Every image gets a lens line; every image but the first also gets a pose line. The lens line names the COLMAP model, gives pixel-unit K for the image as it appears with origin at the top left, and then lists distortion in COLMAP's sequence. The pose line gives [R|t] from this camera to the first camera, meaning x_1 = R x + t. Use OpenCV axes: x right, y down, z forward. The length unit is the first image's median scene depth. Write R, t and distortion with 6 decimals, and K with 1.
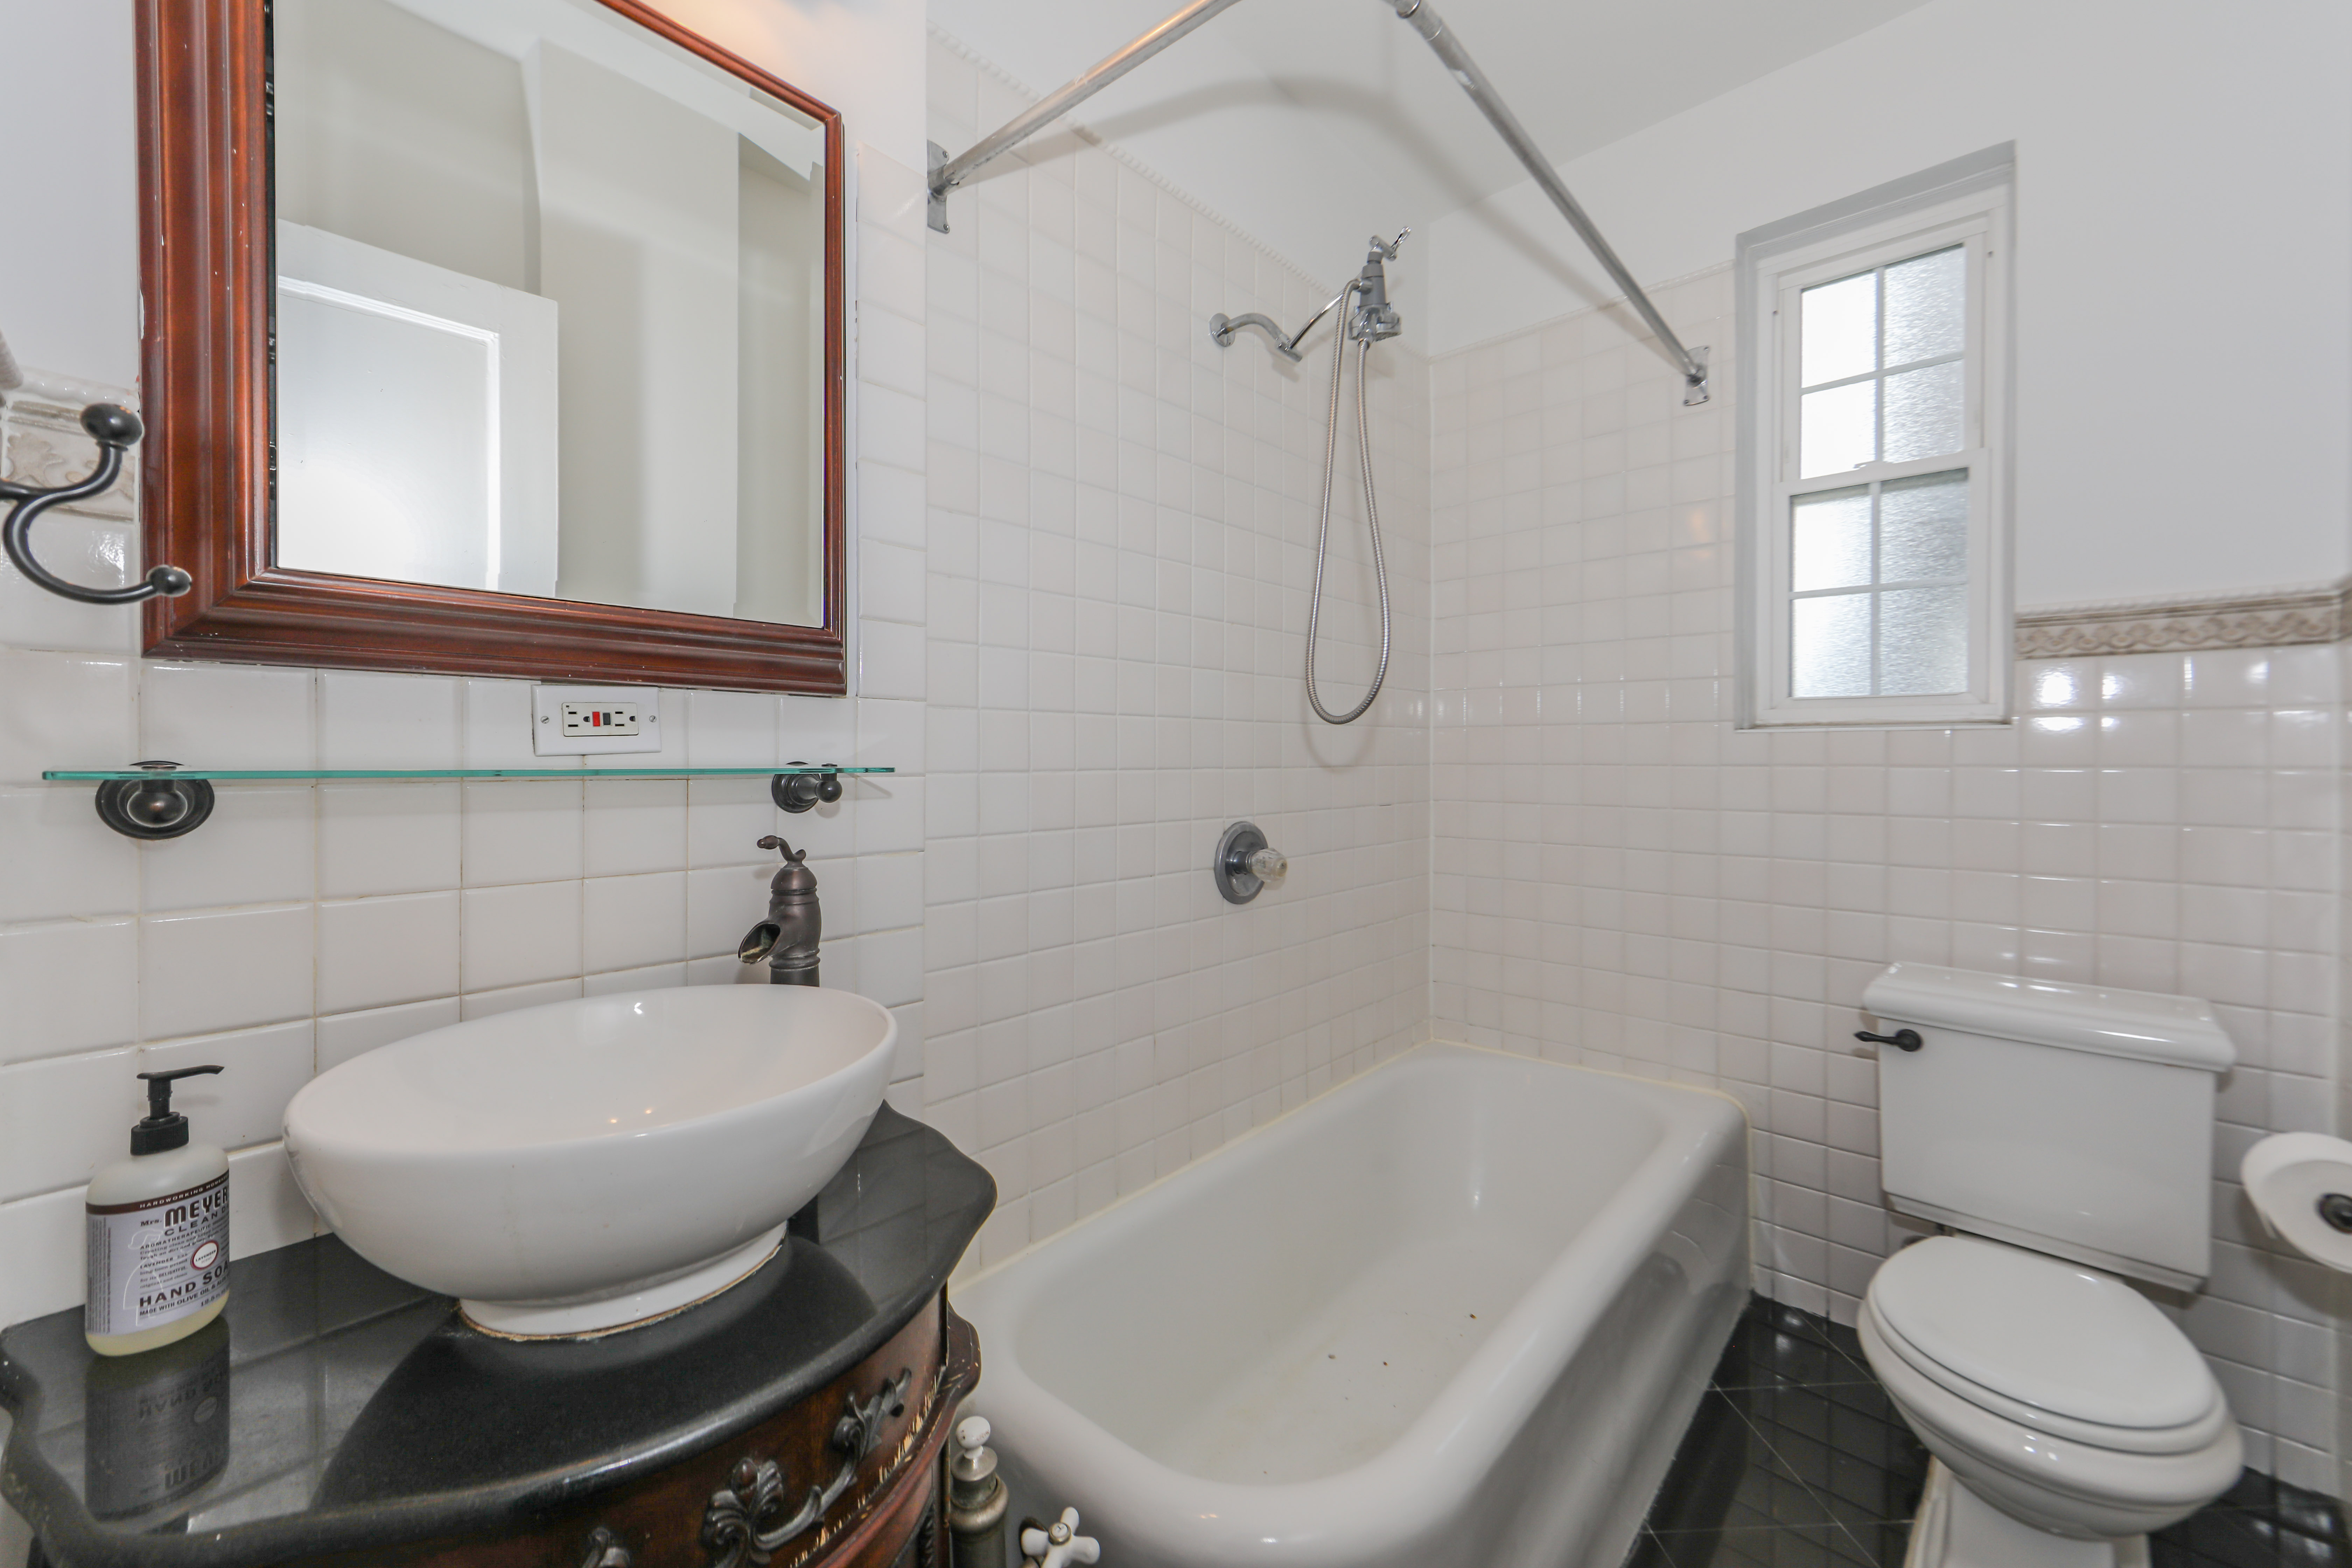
lens RADIAL K [[943.3, 0, 1170.9], [0, 943.3, 773.2], [0, 0, 1]] dist [0.000881, 0.000320]
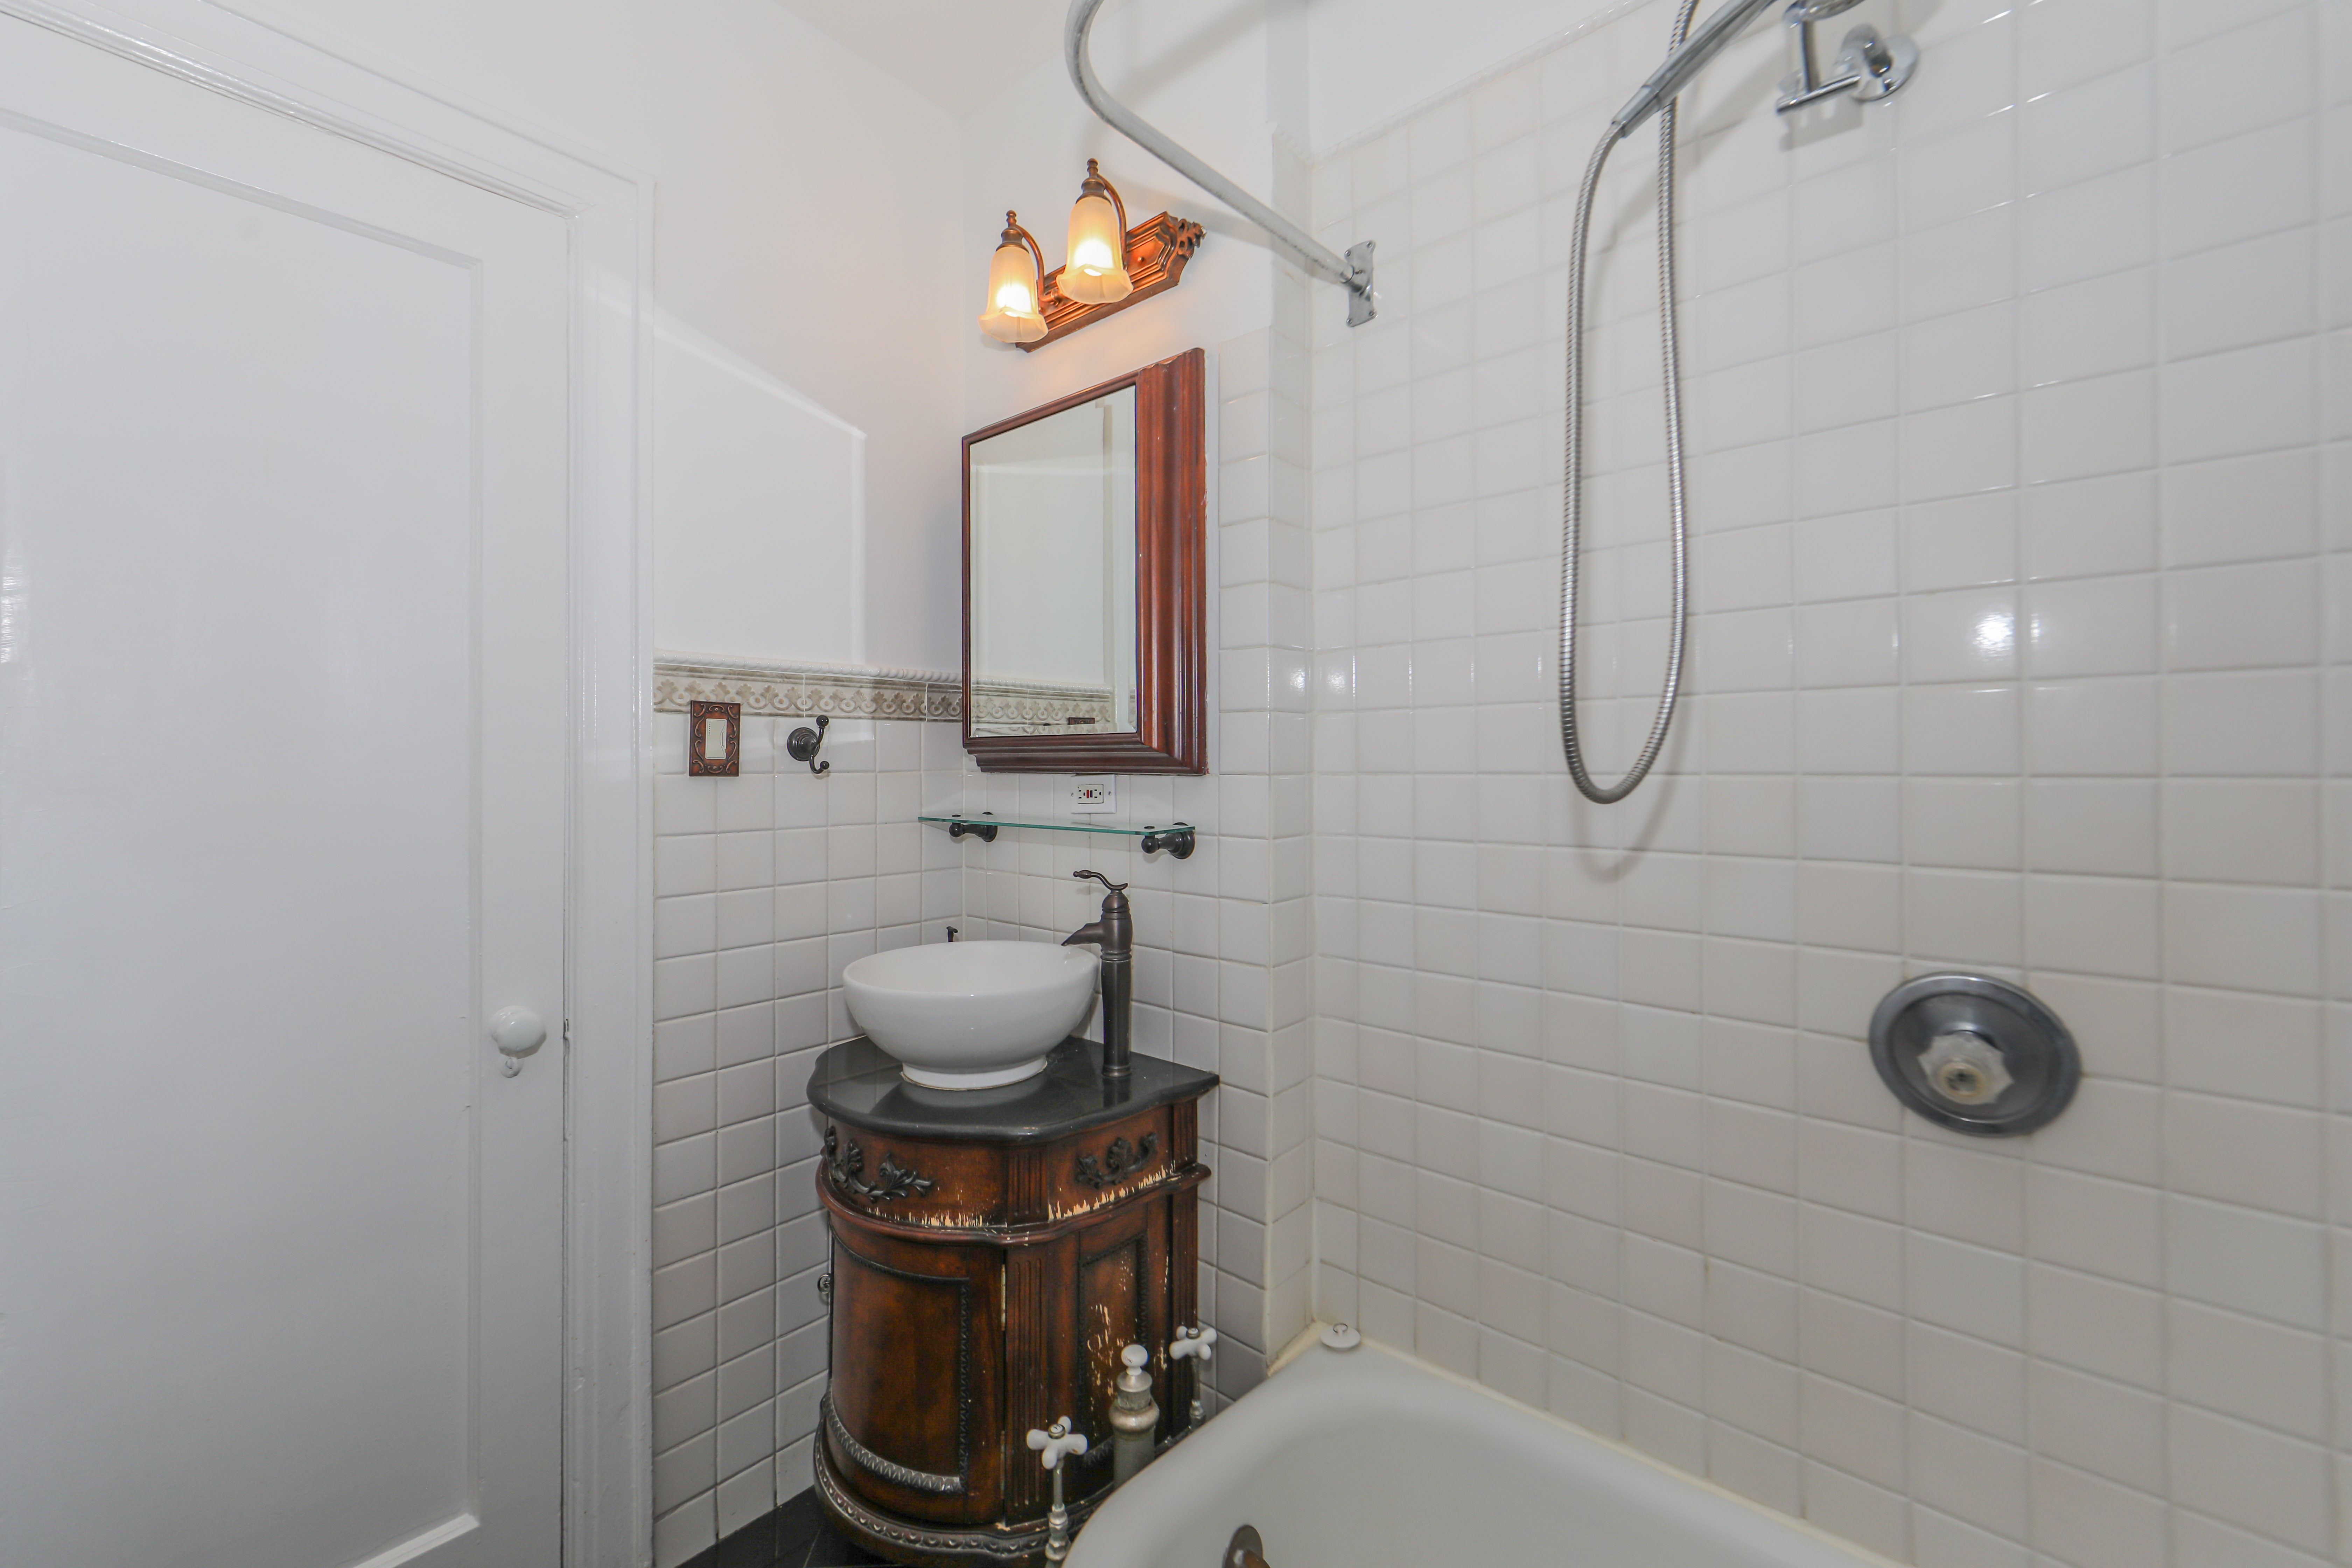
lens RADIAL K [[943.3, 0, 1170.9], [0, 943.3, 773.2], [0, 0, 1]] dist [0.000881, 0.000320]
pose [[0.009088, 0.005977, -0.999941, 1.090653], [-0.012202, 0.999908, 0.005866, -0.101771], [0.999884, 0.012148, 0.009160, 1.058078]]
